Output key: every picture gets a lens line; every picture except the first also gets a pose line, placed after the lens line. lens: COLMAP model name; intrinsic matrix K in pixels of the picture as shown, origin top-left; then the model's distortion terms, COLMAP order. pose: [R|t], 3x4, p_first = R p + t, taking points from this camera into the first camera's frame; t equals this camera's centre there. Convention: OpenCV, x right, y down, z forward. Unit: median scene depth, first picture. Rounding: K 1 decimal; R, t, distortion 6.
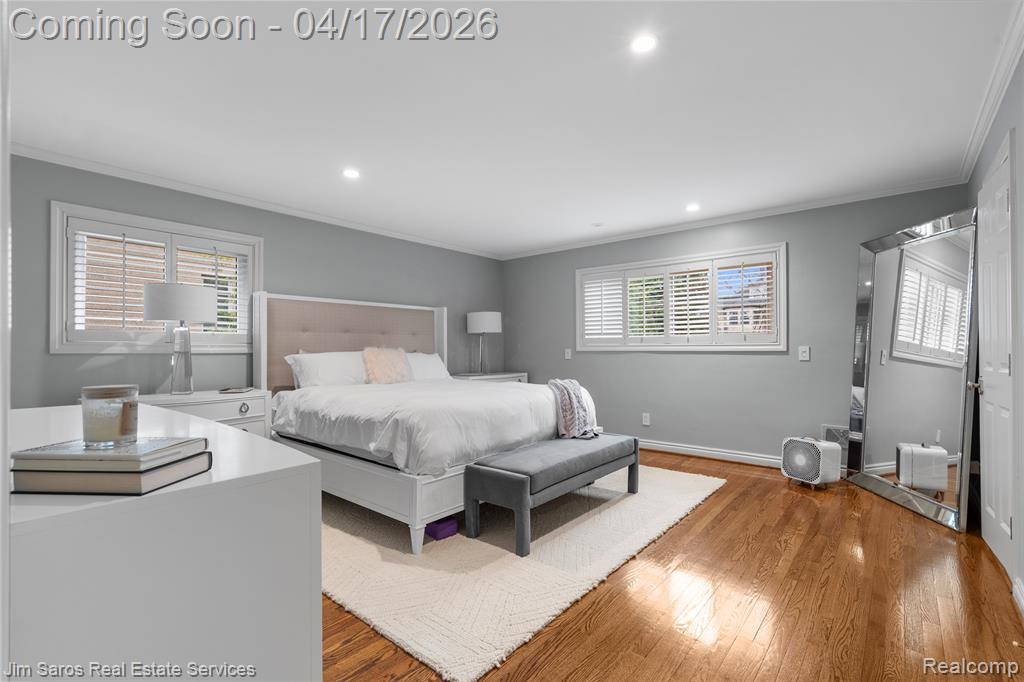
lens RADIAL K [[465.7, 0, 509.4], [0, 465.7, 346.6], [0, 0, 1]] dist [-0.004104, -0.000749]
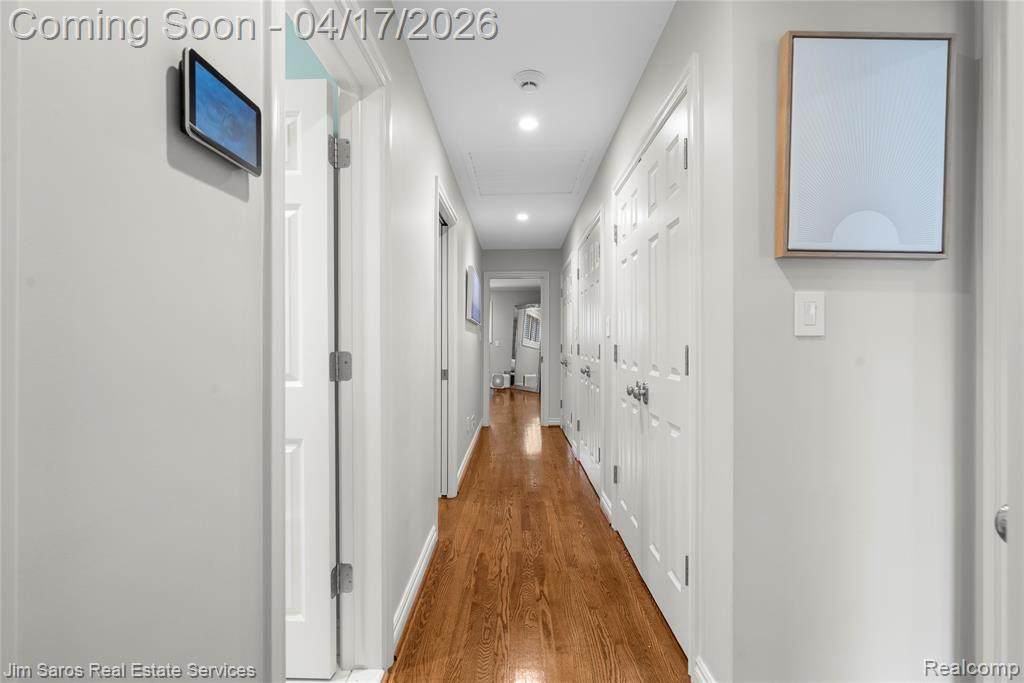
lens RADIAL K [[465.7, 0, 511.8], [0, 465.7, 341.2], [0, 0, 1]] dist [-0.004104, -0.000749]
pose [[0.781515, 0.004010, 0.623873, -1.067495], [-0.006356, 0.999979, 0.001535, -0.006624], [-0.623854, -0.005165, 0.781524, -1.256934]]
